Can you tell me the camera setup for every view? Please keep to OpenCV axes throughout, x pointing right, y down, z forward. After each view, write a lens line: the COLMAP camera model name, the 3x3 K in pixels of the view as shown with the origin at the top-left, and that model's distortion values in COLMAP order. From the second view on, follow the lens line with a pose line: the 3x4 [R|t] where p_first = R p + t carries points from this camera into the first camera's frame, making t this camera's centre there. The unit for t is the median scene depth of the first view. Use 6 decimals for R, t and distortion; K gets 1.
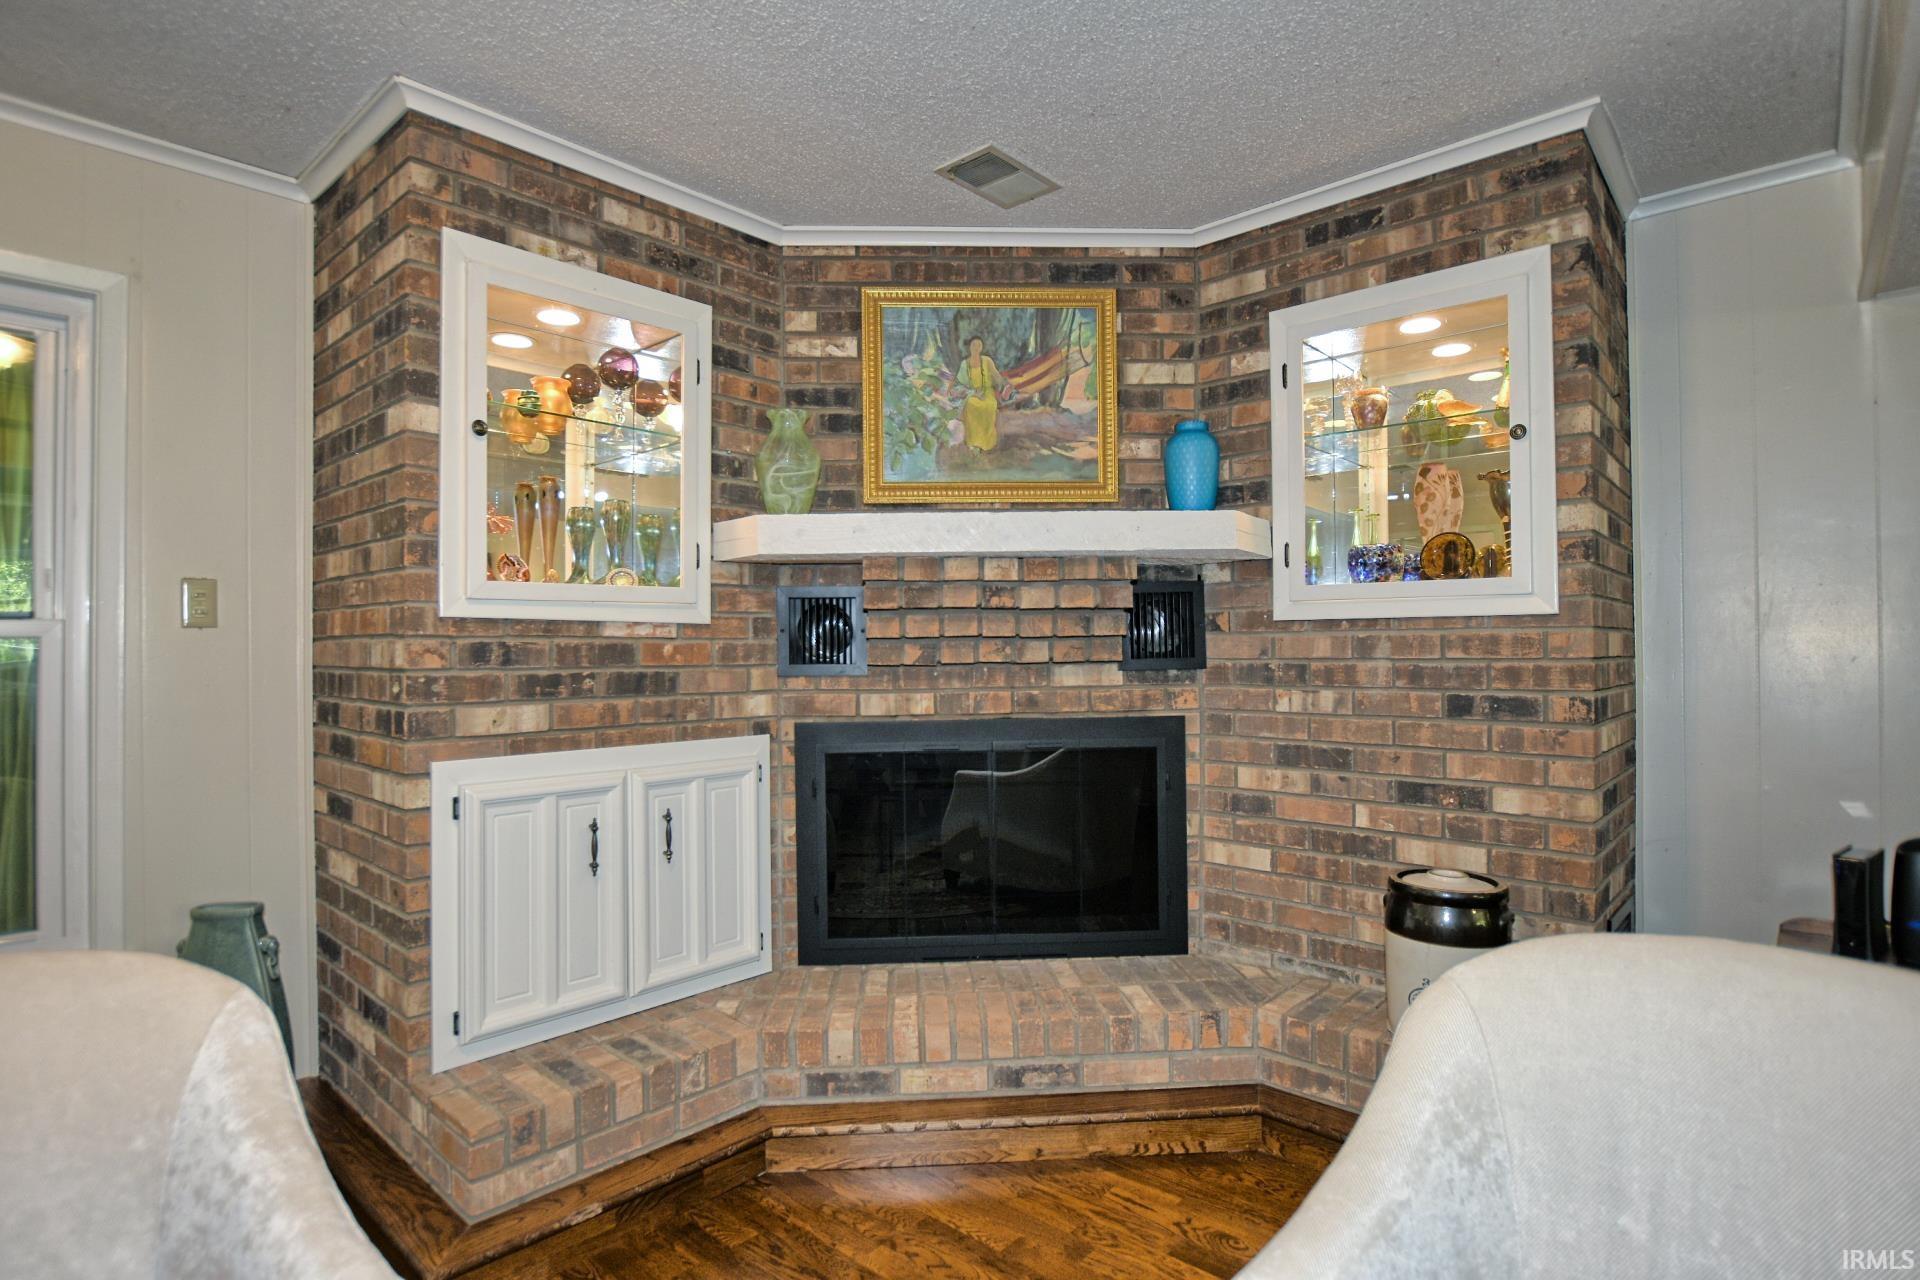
lens RADIAL K [[979.6, 0, 958.4], [0, 979.6, 639.2], [0, 0, 1]] dist [-0.011885, 0.000581]
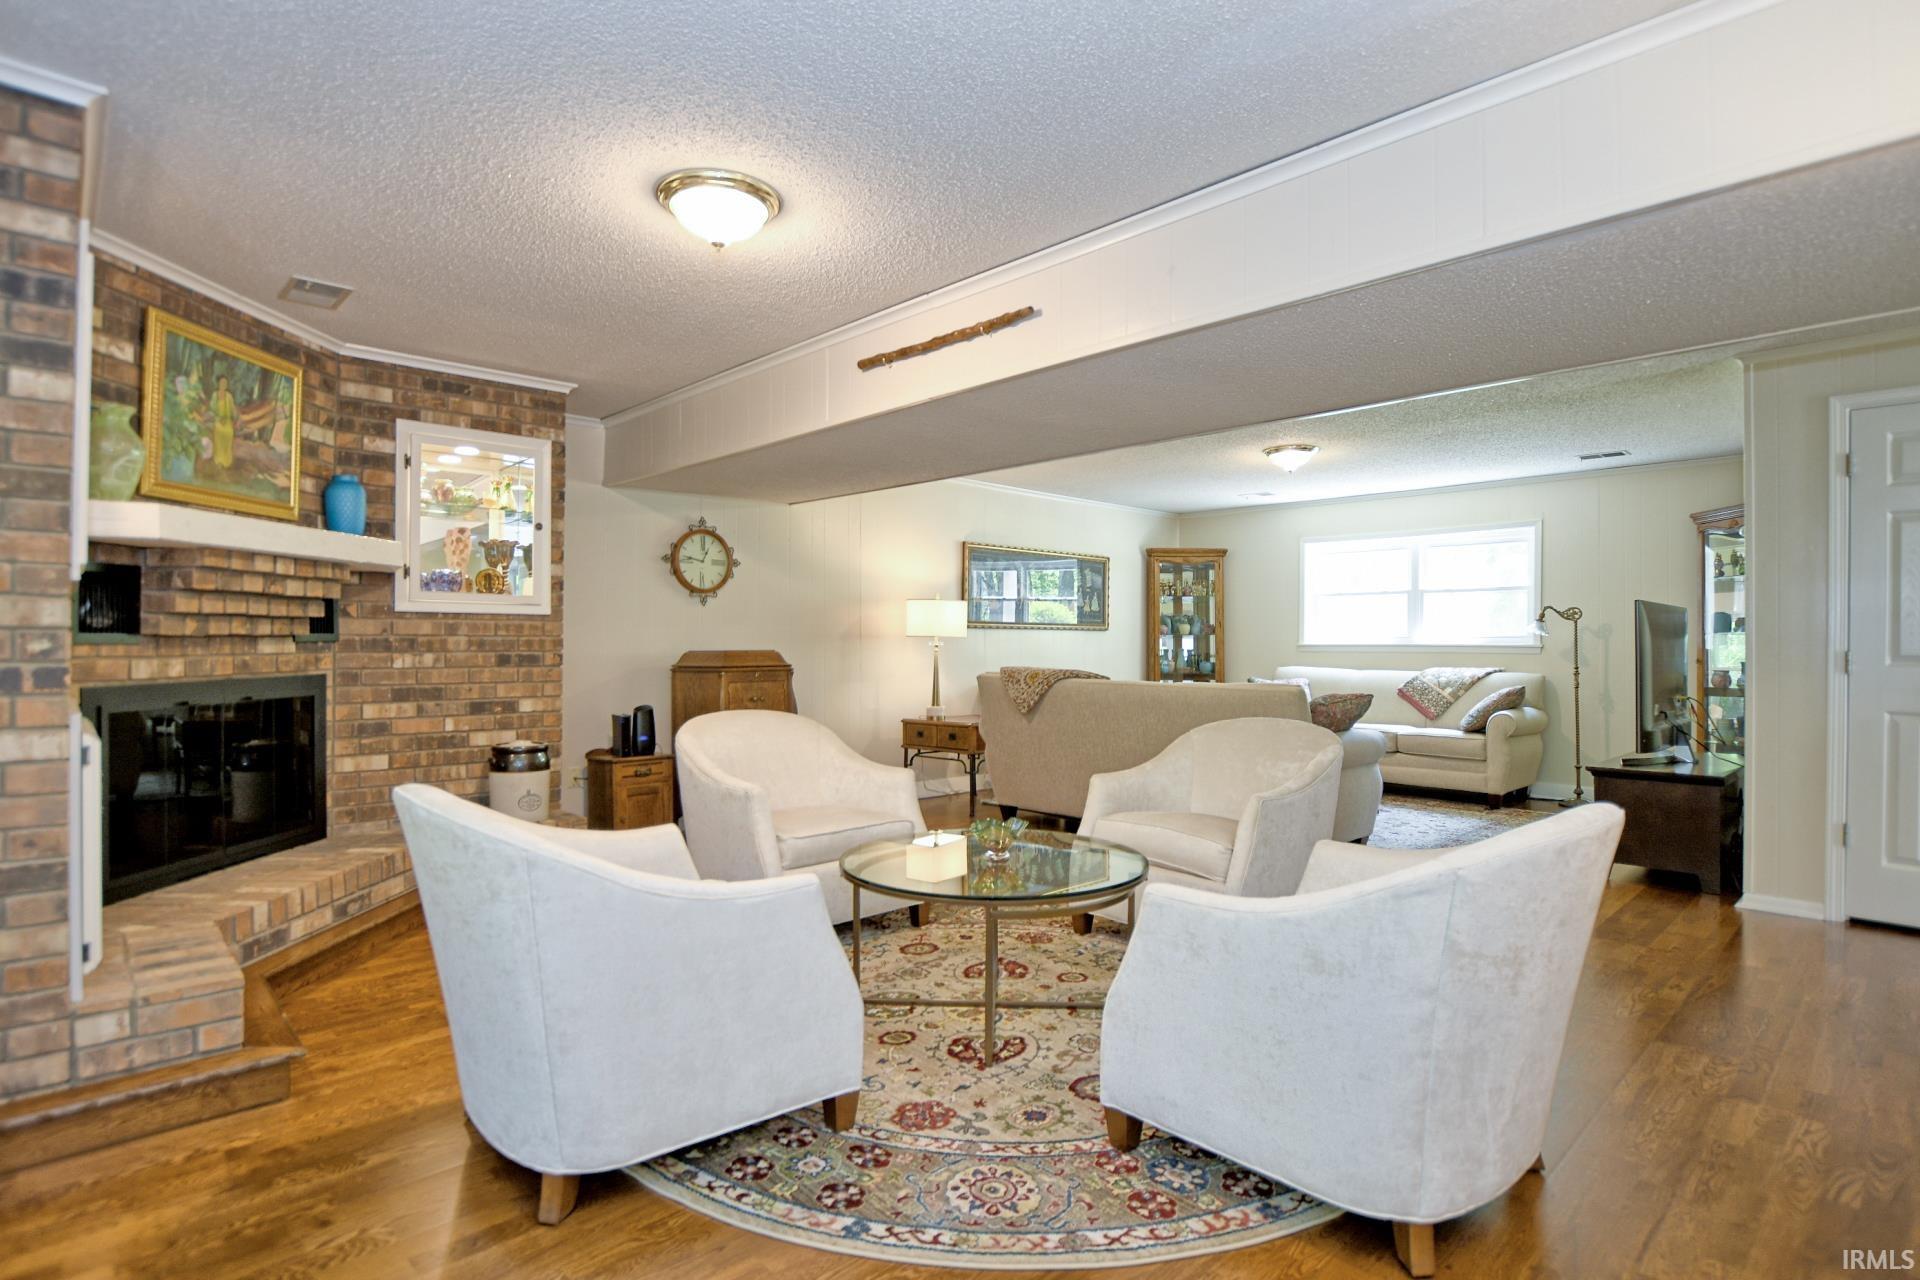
lens RADIAL K [[979.6, 0, 954.8], [0, 979.6, 639.1], [0, 0, 1]] dist [-0.011885, 0.000581]
pose [[0.080641, 0.012814, 0.996661, -1.173990], [-0.012719, 0.999849, -0.011826, 0.033385], [-0.996662, -0.011723, 0.080792, -0.044480]]
